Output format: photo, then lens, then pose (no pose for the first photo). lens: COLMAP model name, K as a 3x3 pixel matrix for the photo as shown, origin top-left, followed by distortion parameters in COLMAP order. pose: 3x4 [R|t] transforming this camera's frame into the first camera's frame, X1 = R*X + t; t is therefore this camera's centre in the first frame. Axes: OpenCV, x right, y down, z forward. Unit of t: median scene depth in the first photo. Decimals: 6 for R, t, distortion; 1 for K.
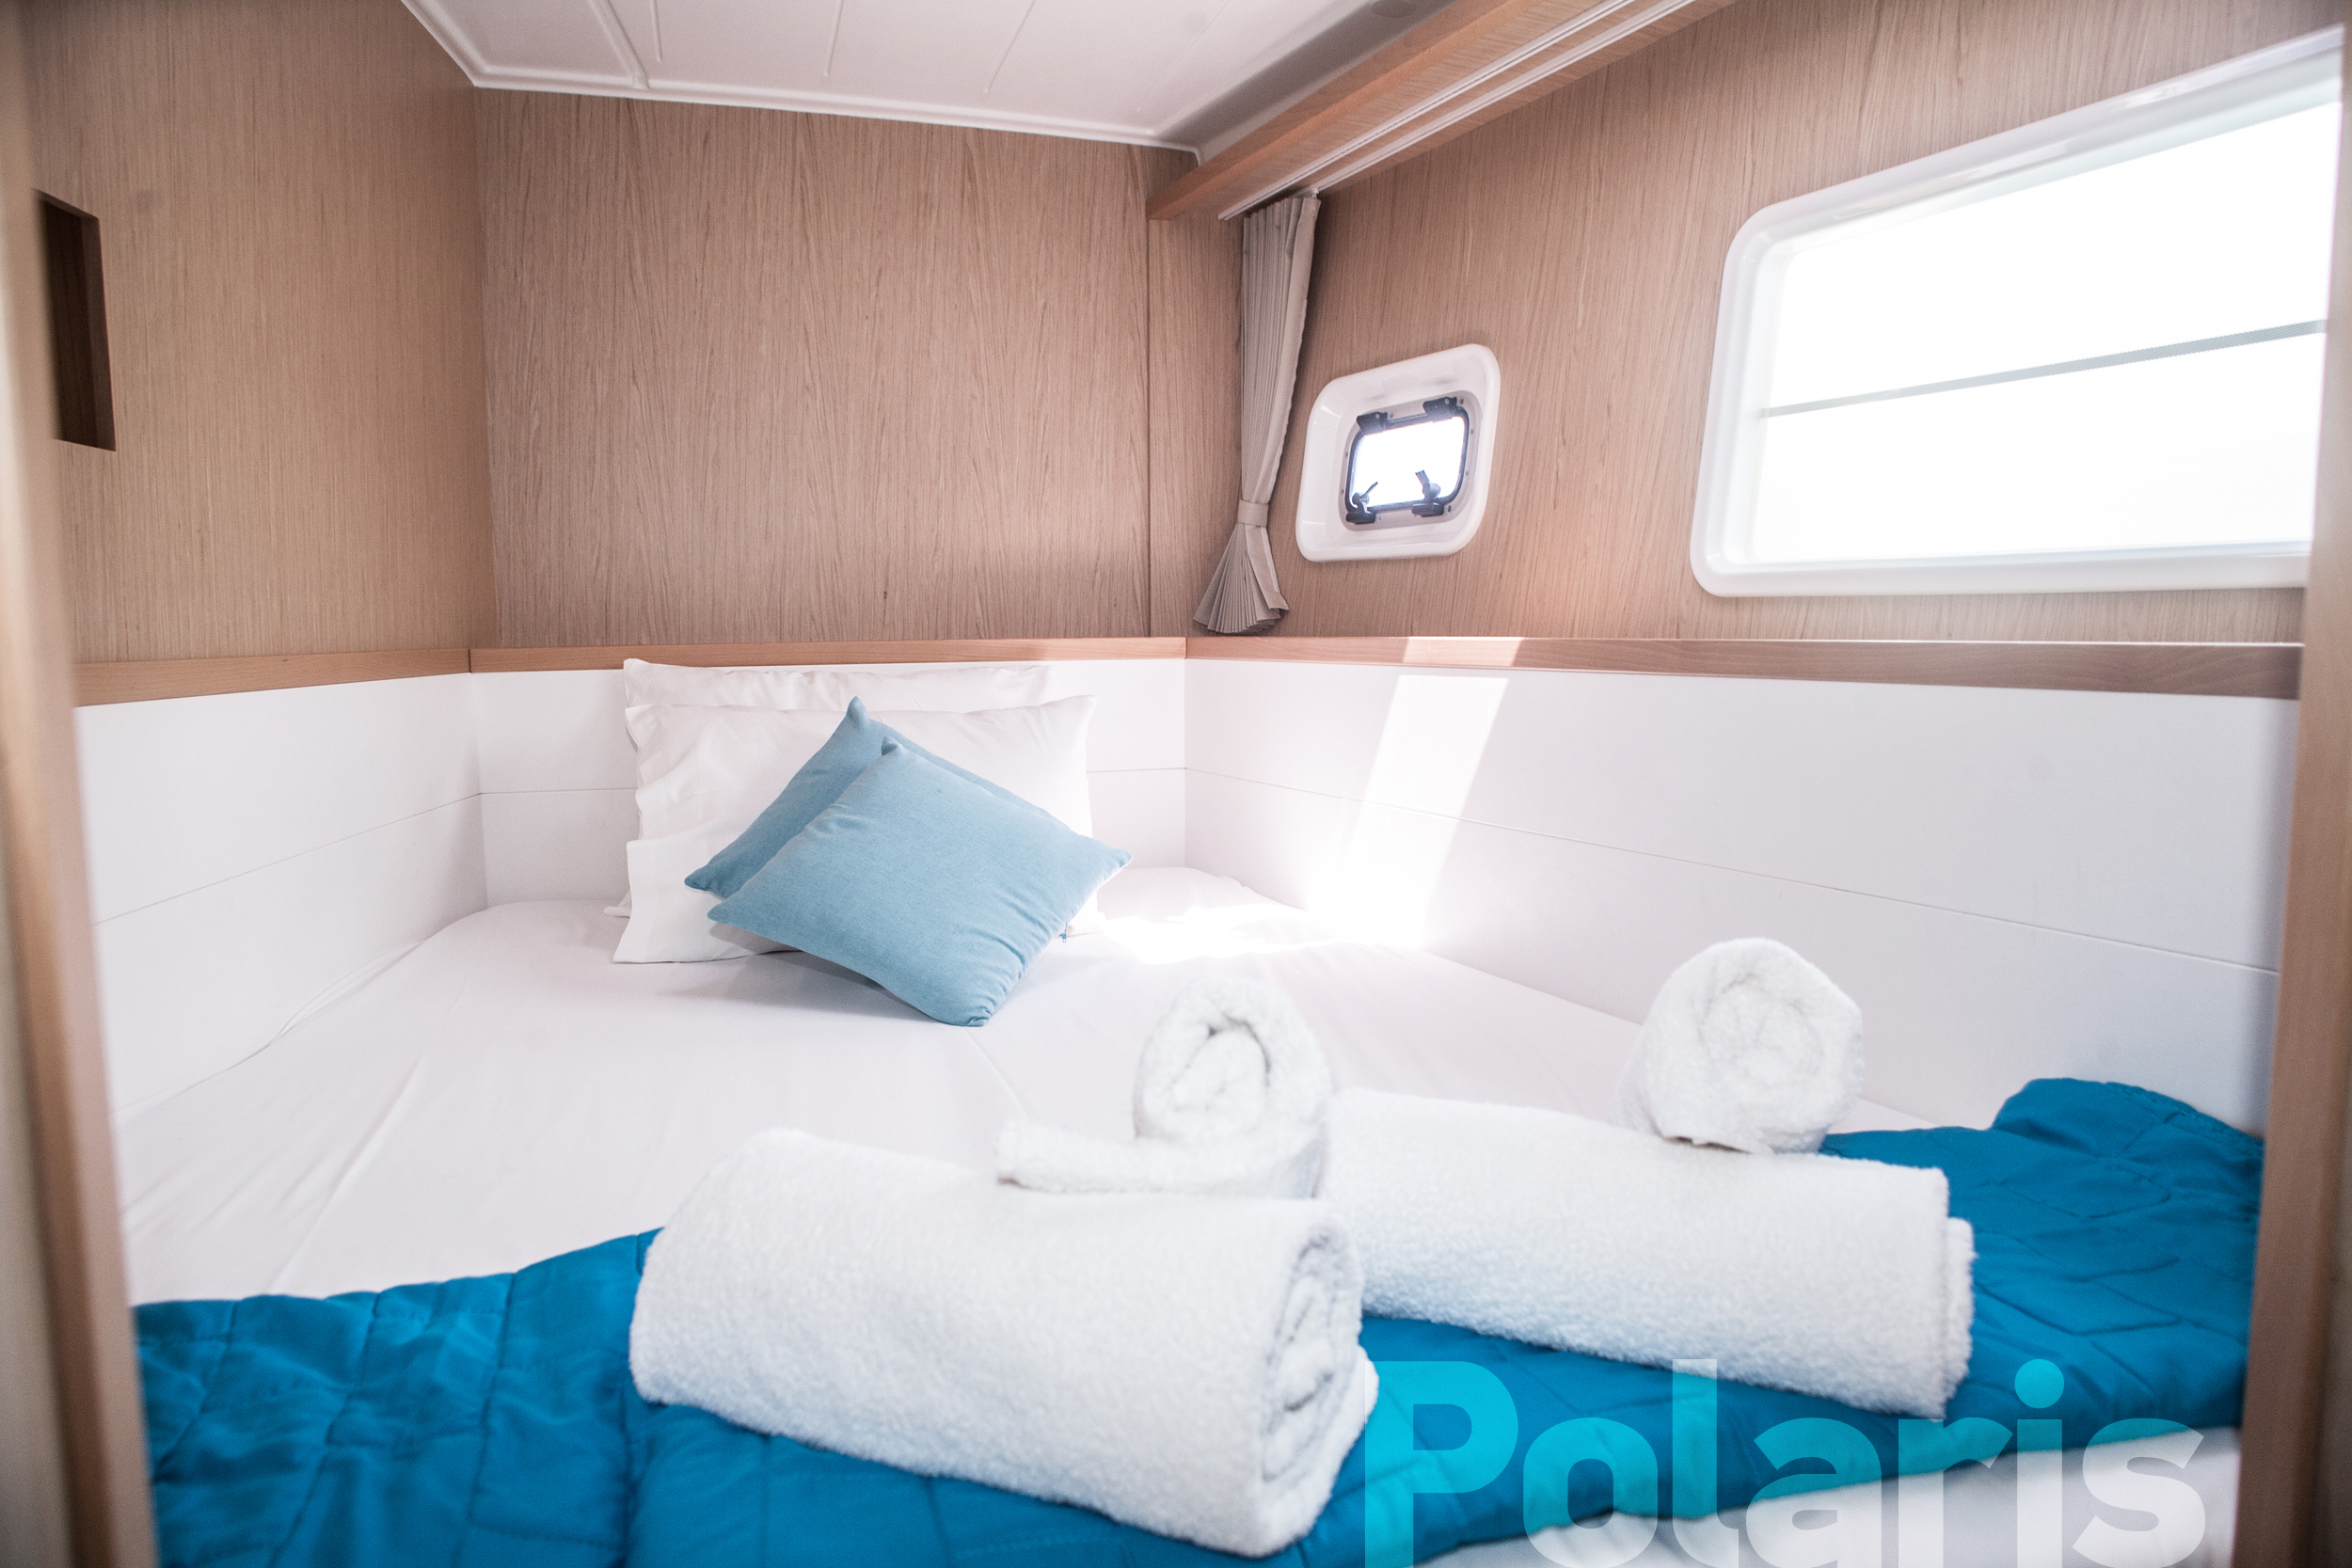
lens RADIAL K [[1611.7, 0, 1176.9], [0, 1611.7, 792.4], [0, 0, 1]] dist [-0.096063, 0.065544]
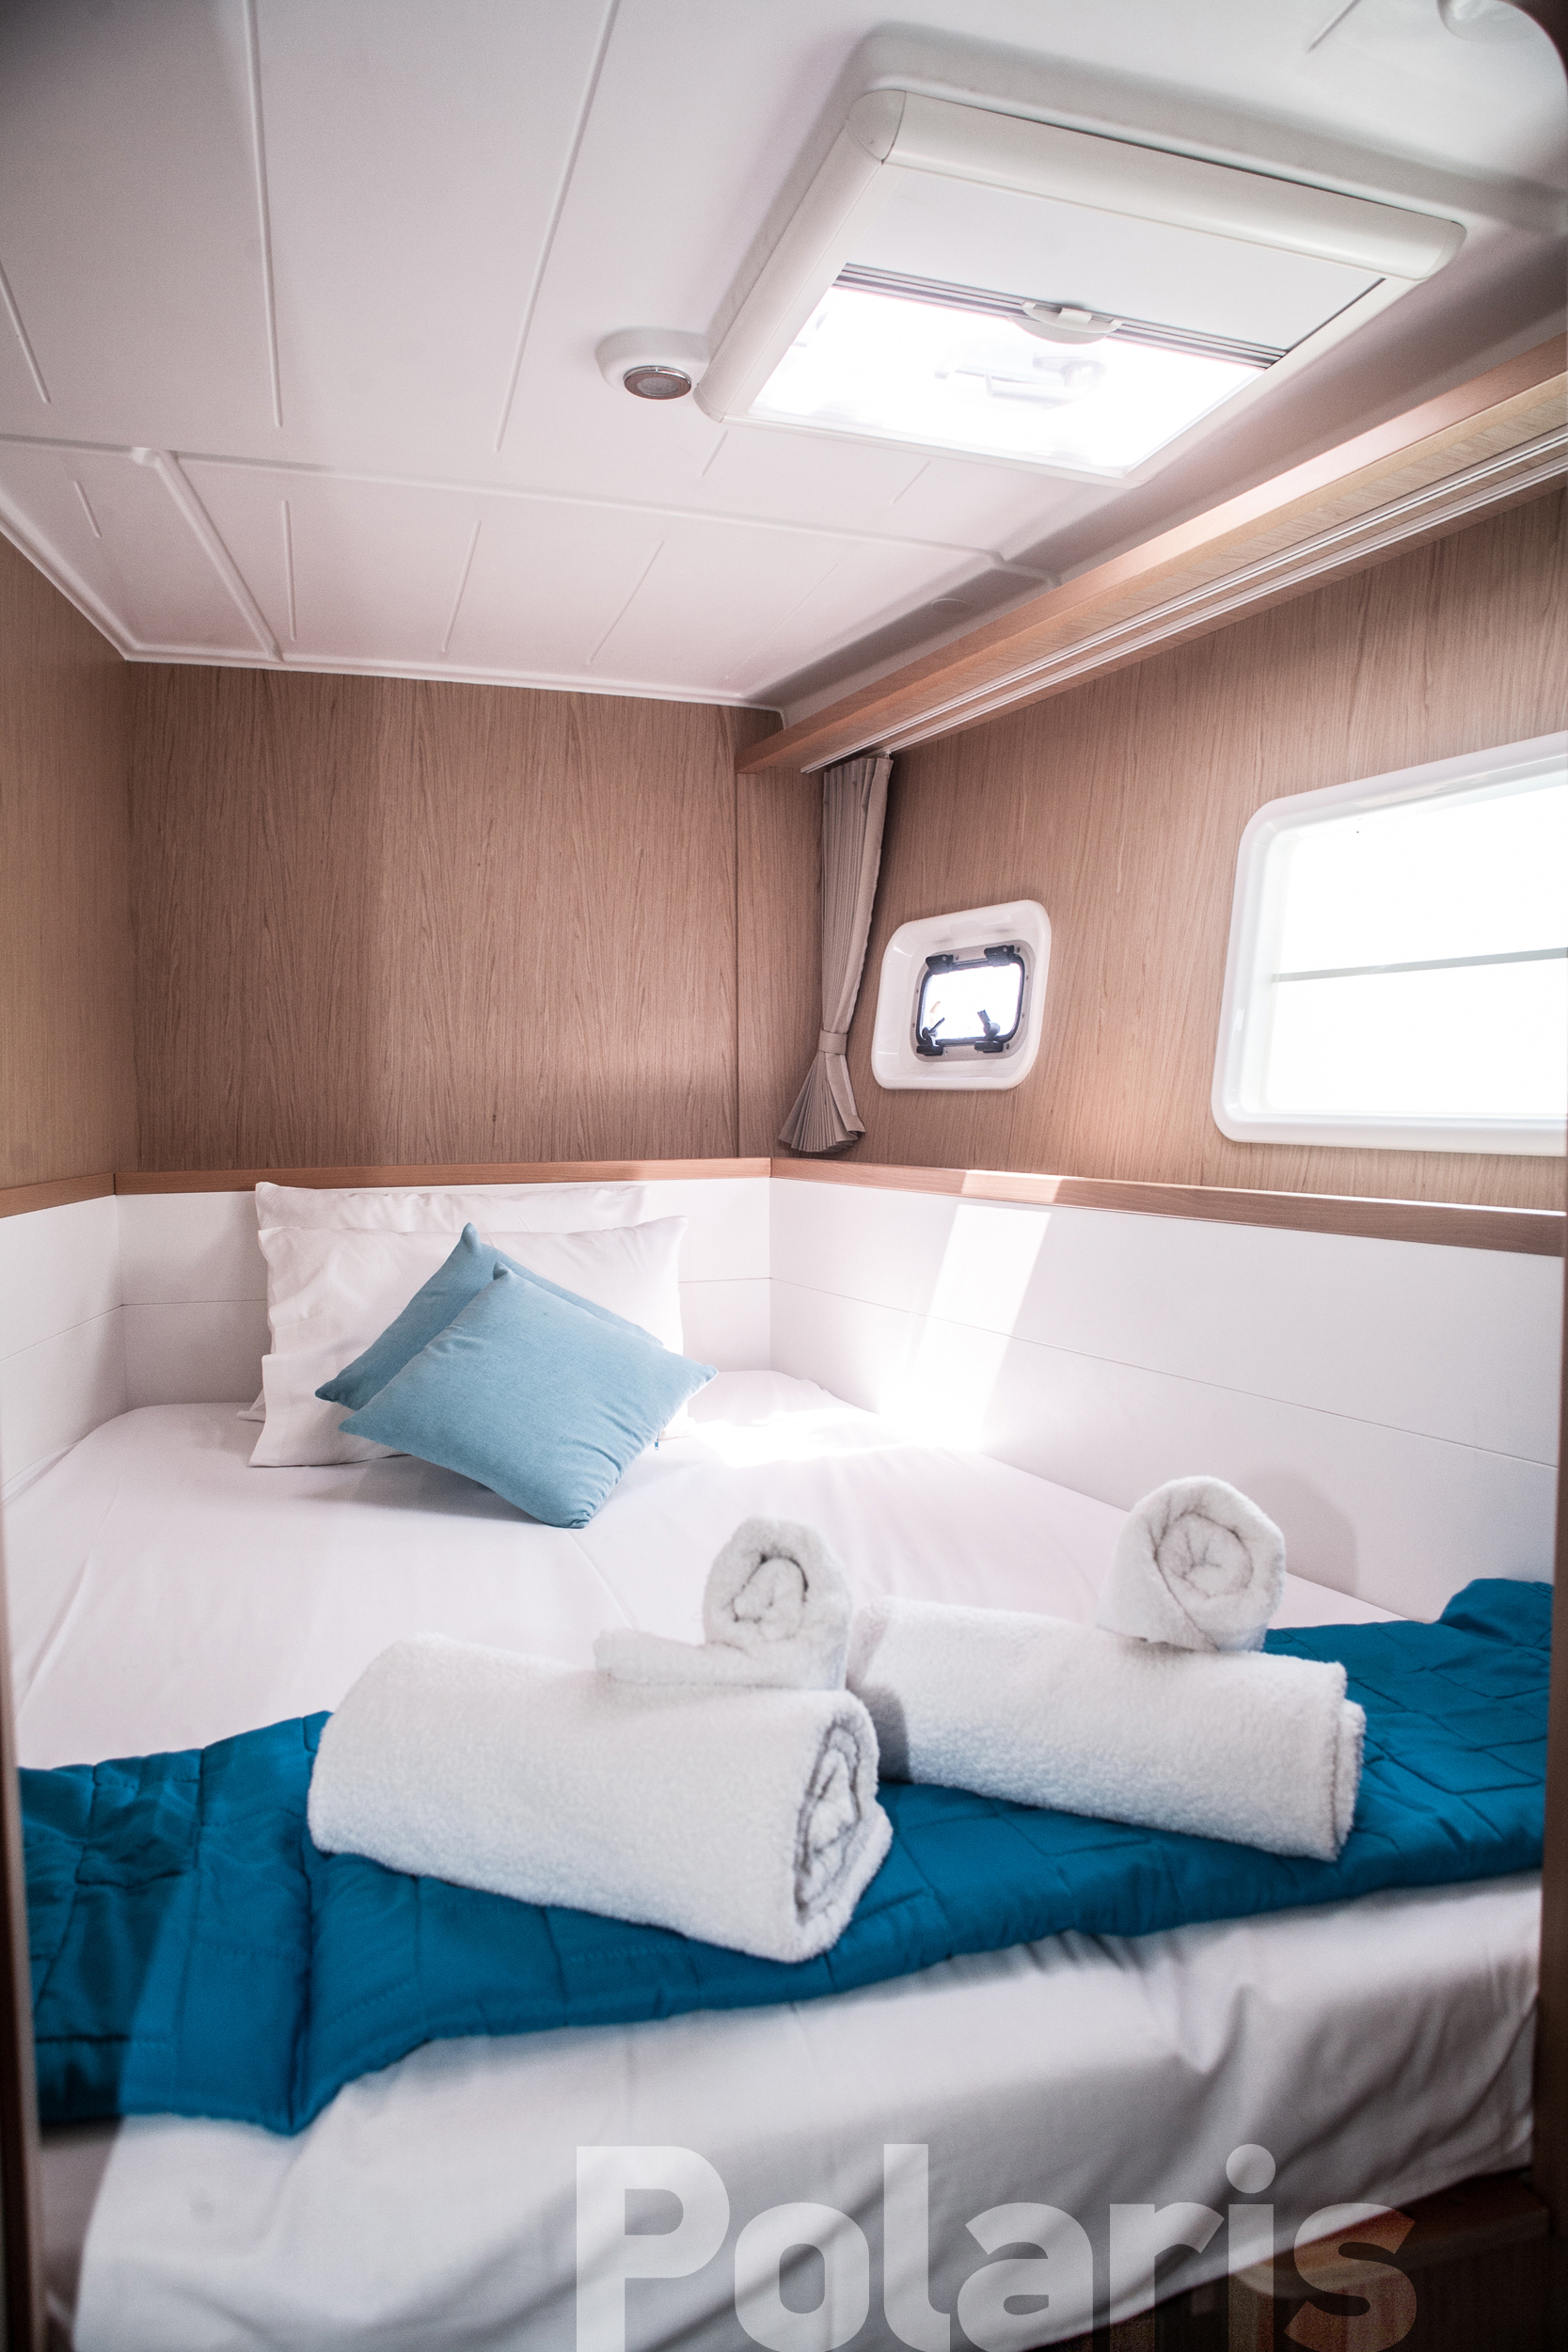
lens RADIAL K [[1611.7, 0, 790.1], [0, 1611.7, 1177.2], [0, 0, 1]] dist [-0.096063, 0.065544]
pose [[0.999960, -0.001301, 0.008835, 0.013287], [0.001769, 0.998583, -0.053195, -0.037044], [-0.008753, 0.053208, 0.998545, -0.127597]]
